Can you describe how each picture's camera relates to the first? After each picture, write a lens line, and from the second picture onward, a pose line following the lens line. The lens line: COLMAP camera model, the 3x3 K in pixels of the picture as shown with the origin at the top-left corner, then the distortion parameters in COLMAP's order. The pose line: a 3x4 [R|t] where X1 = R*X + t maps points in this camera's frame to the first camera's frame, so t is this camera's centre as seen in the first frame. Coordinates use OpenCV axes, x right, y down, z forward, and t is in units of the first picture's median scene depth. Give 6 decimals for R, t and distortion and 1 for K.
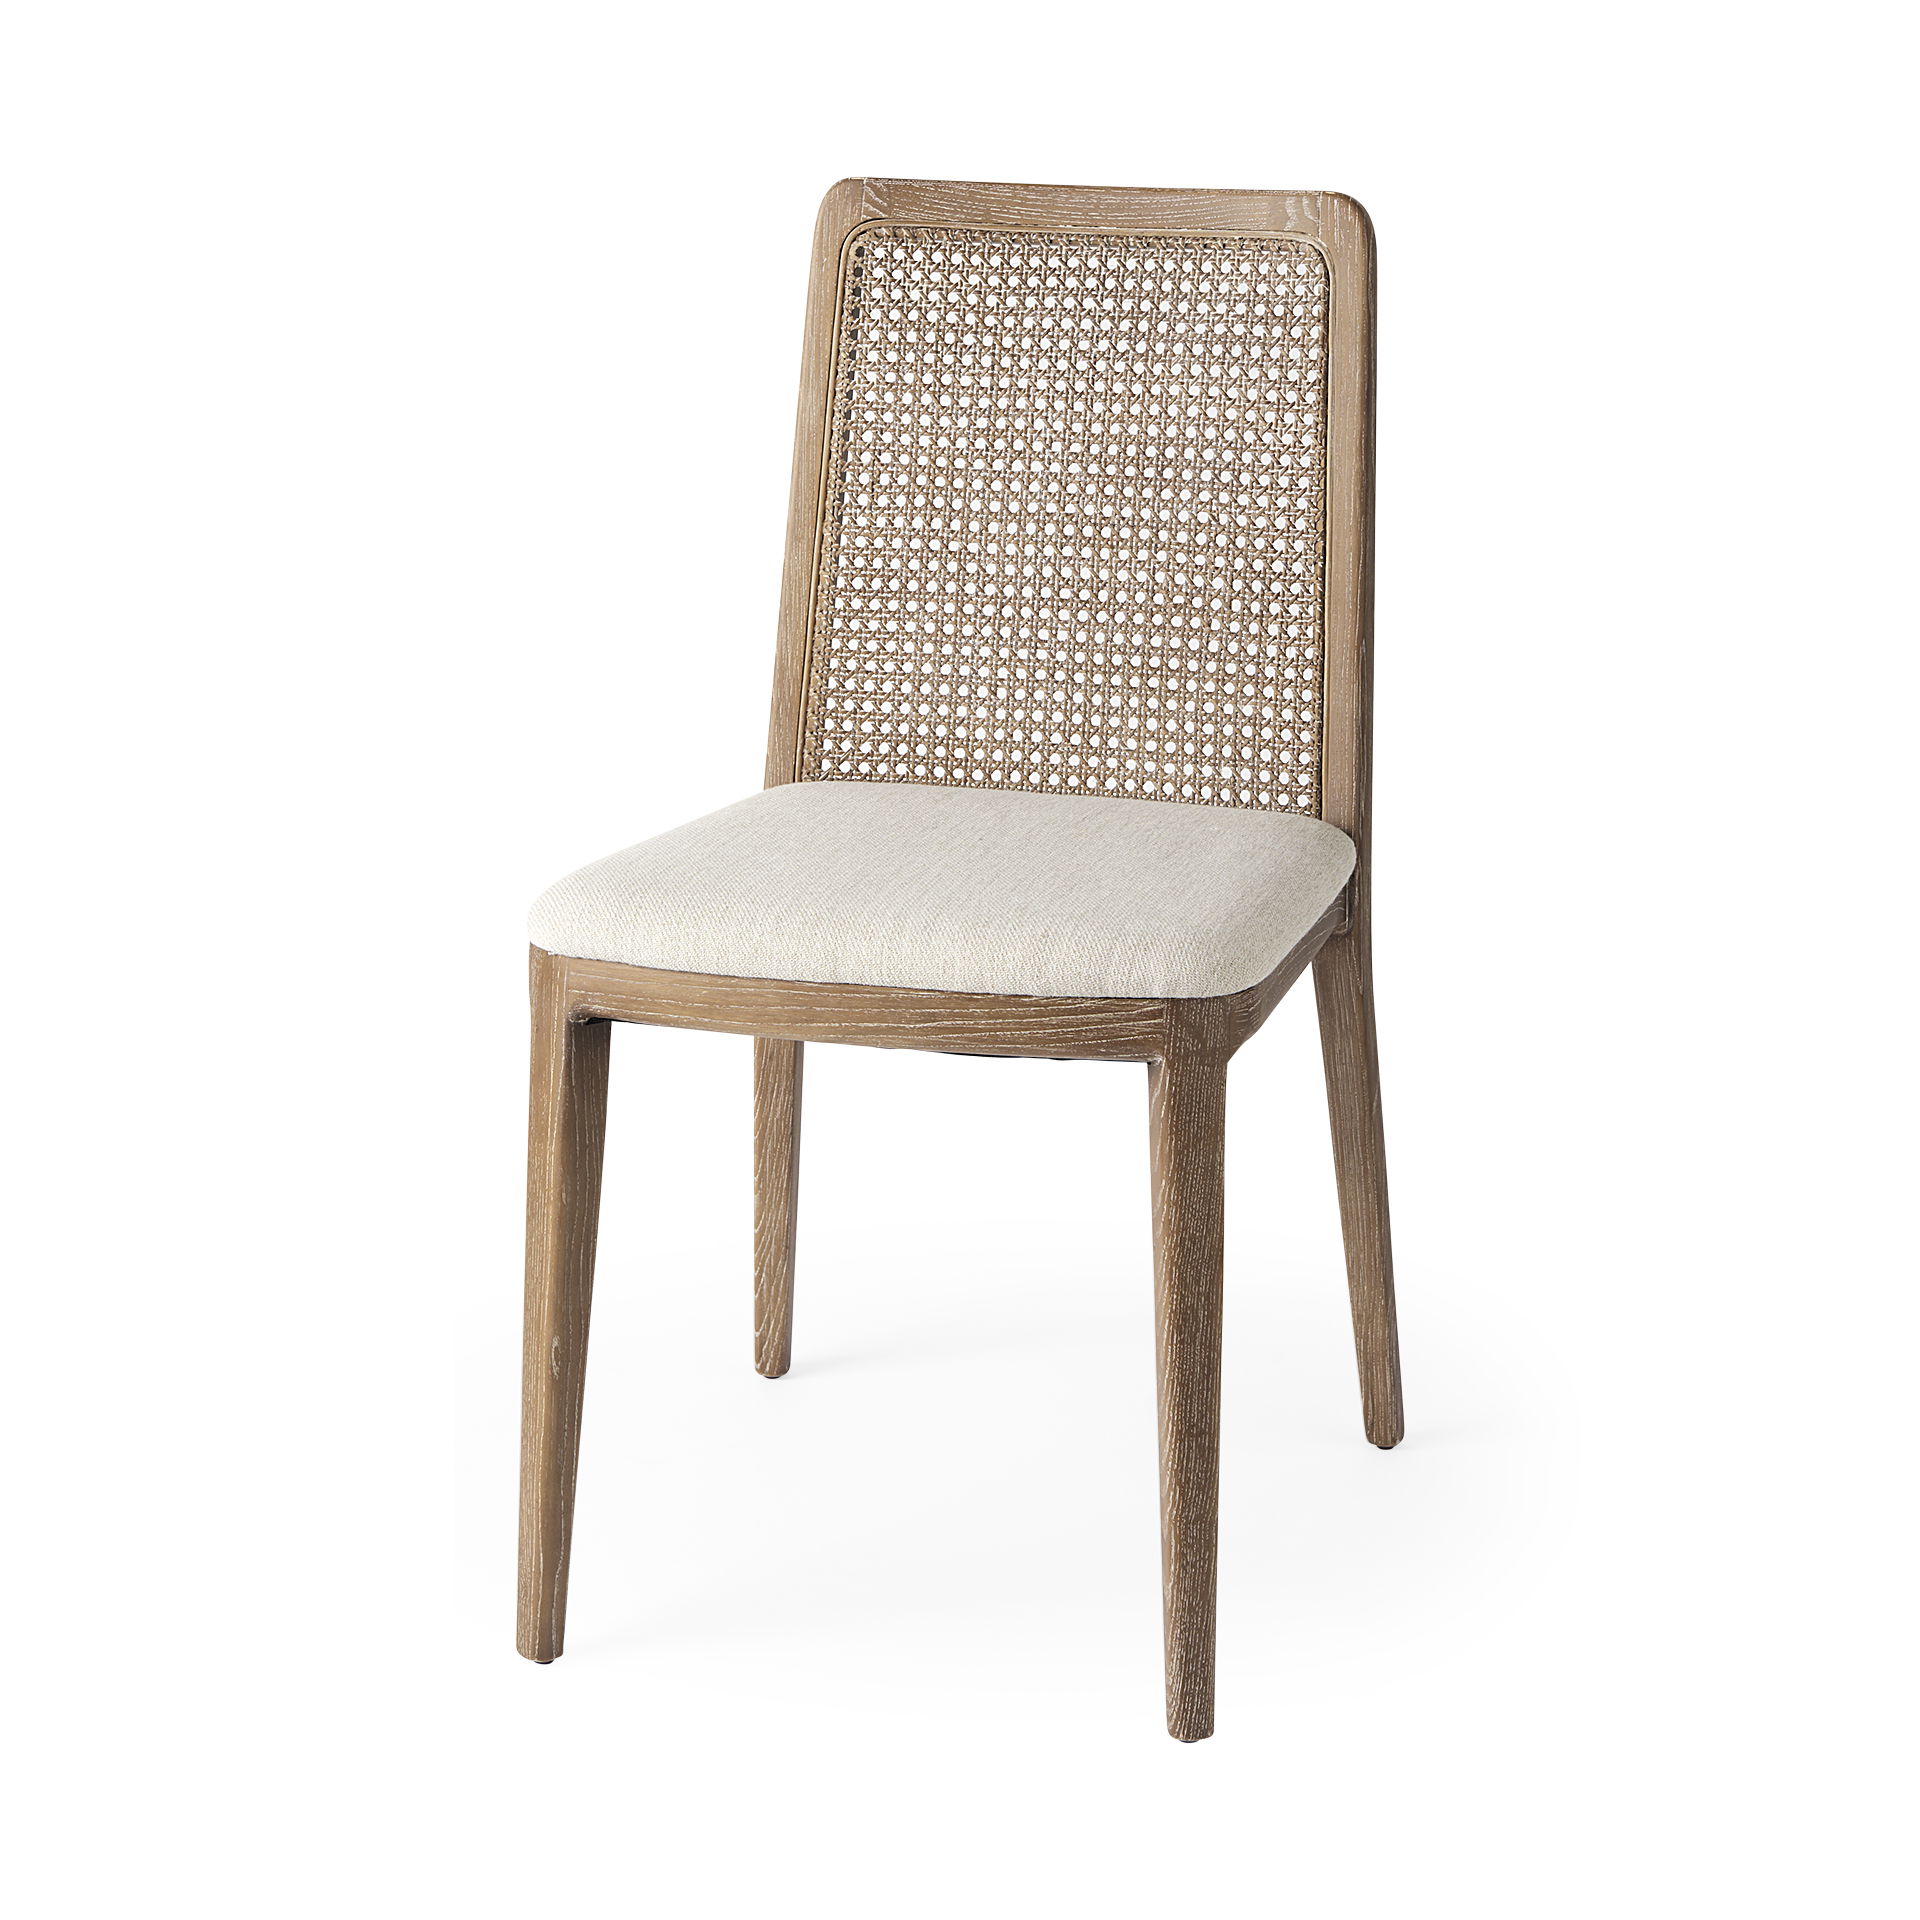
lens RADIAL K [[5531.7, 0, 960.0], [0, 5531.7, 960.0], [0, 0, 1]] dist [0.188550, -0.048545]
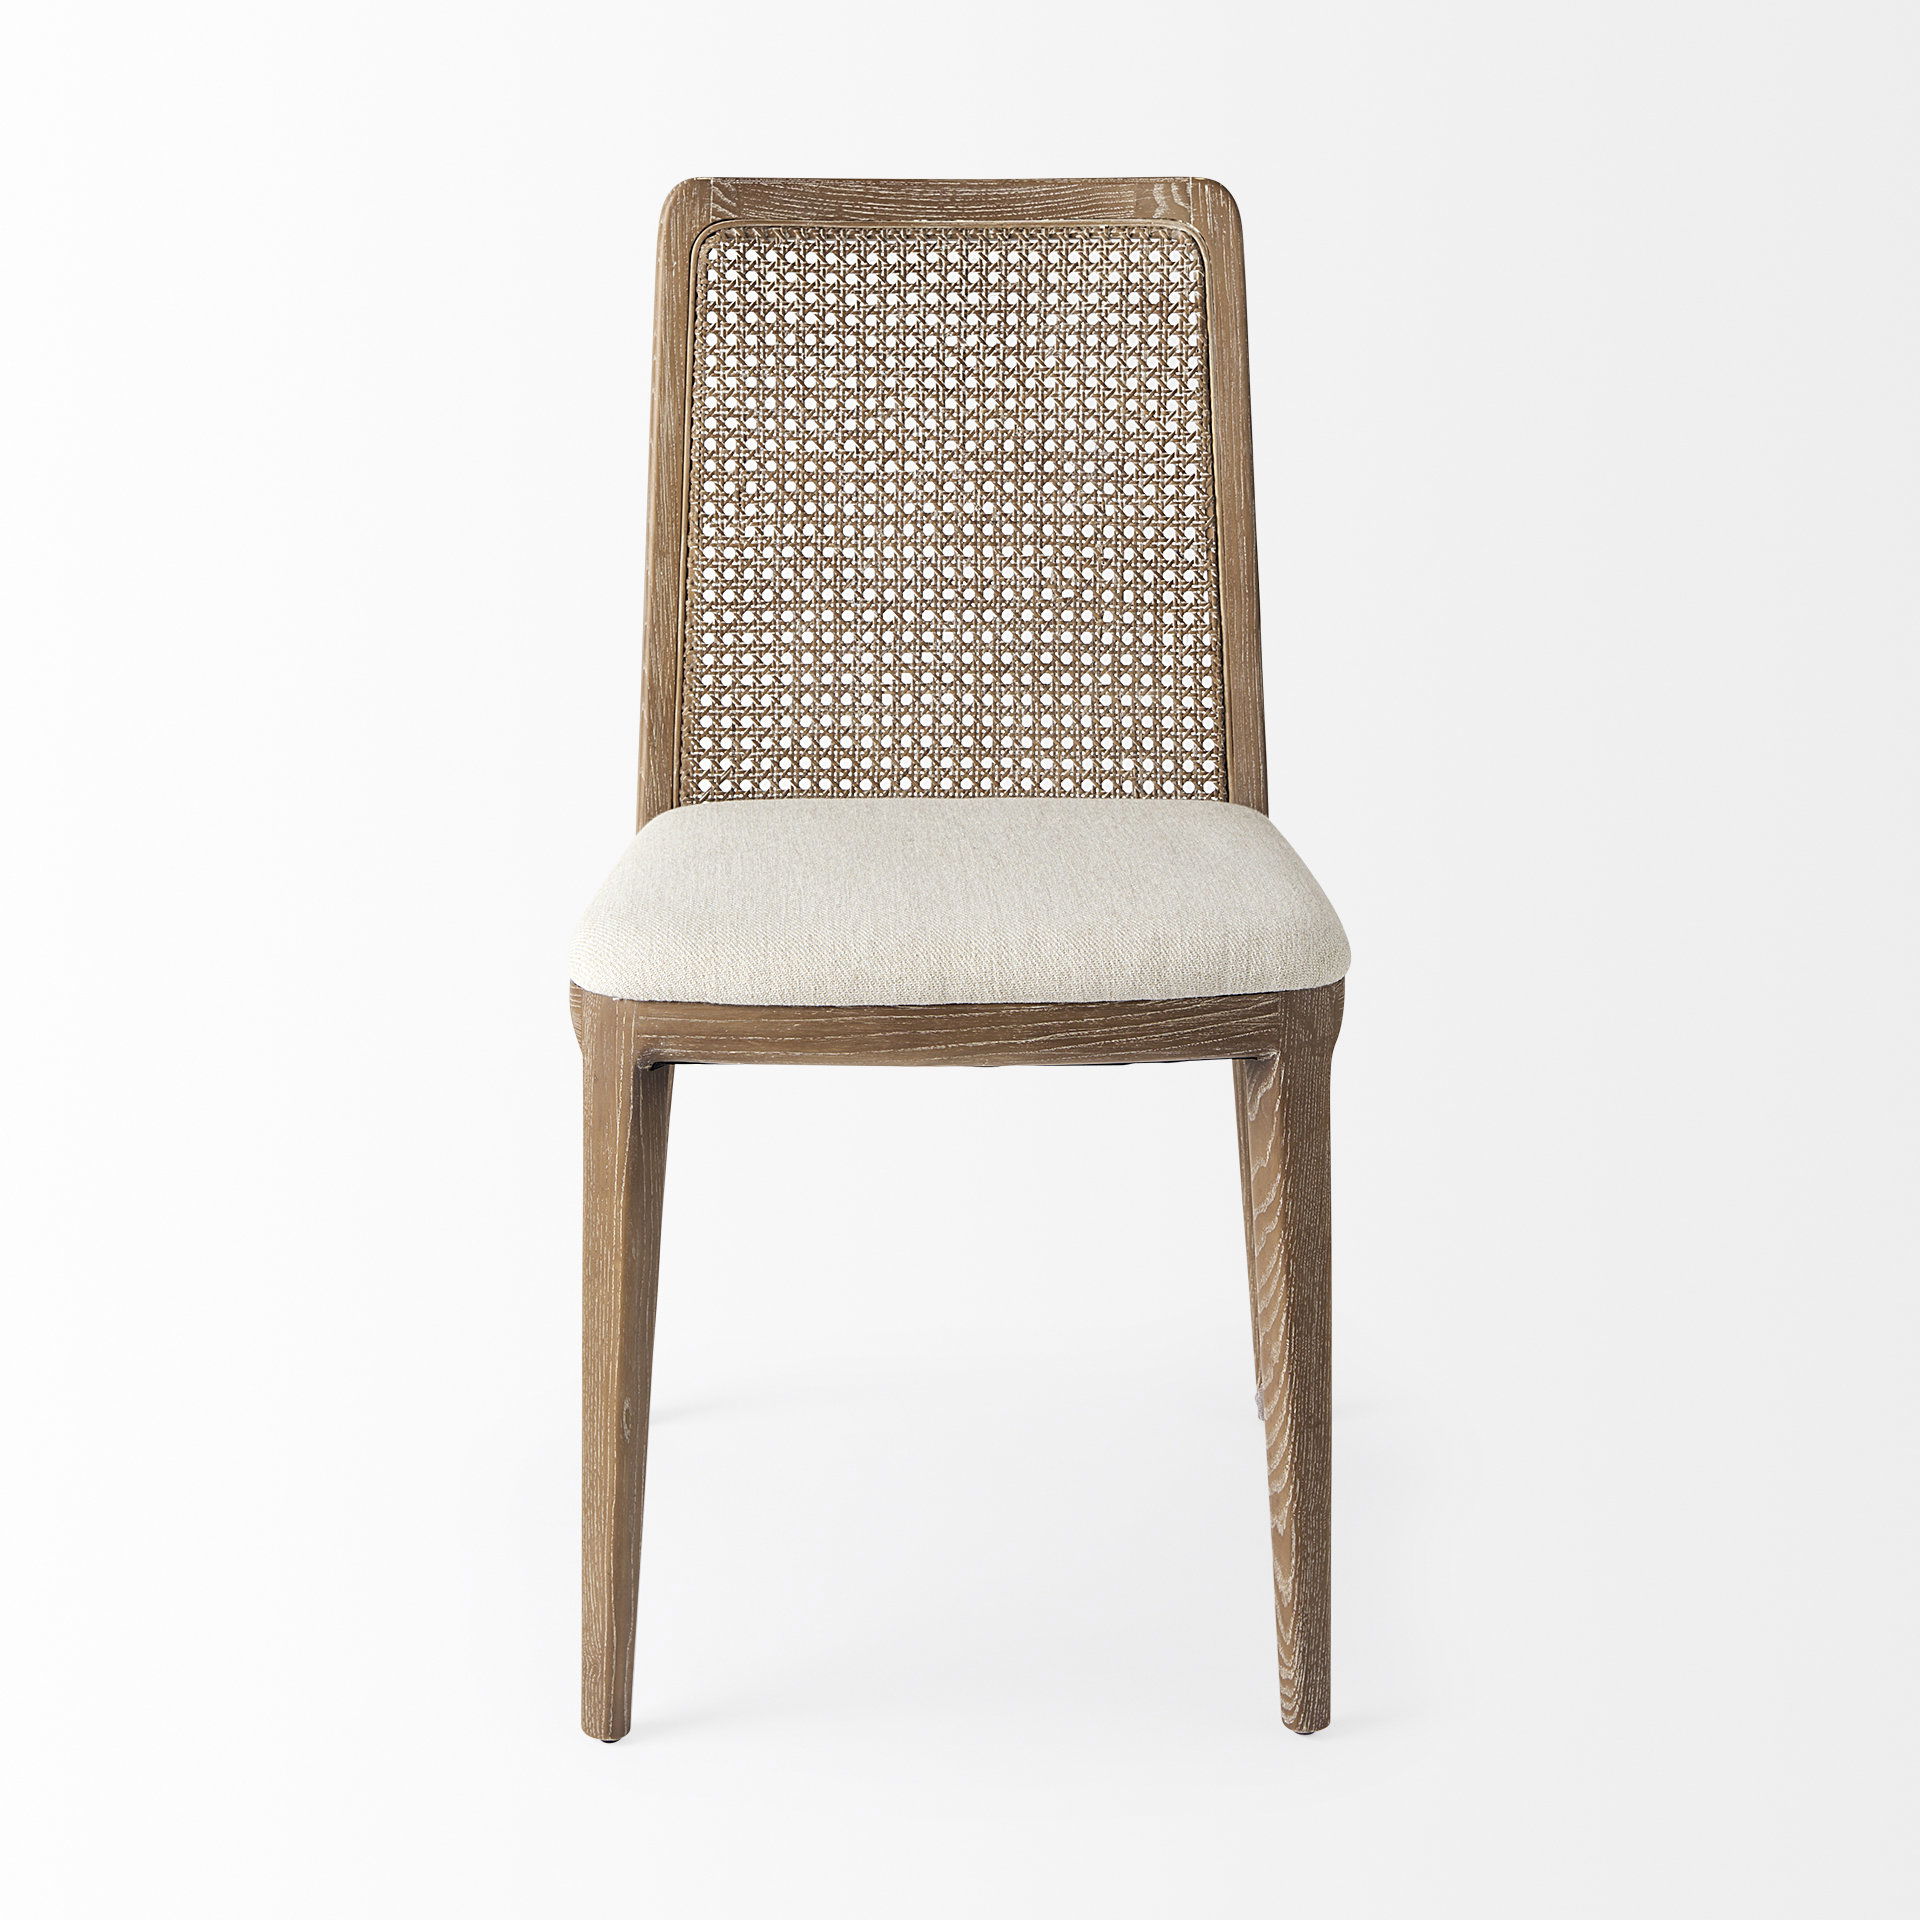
lens RADIAL K [[5531.7, 0, 960.0], [0, 5531.7, 960.0], [0, 0, 1]] dist [0.188550, -0.048545]
pose [[0.934260, -0.080041, 0.347493, -0.326910], [0.078395, 0.996745, 0.018819, -0.019828], [-0.347869, 0.009660, 0.937494, 0.078284]]
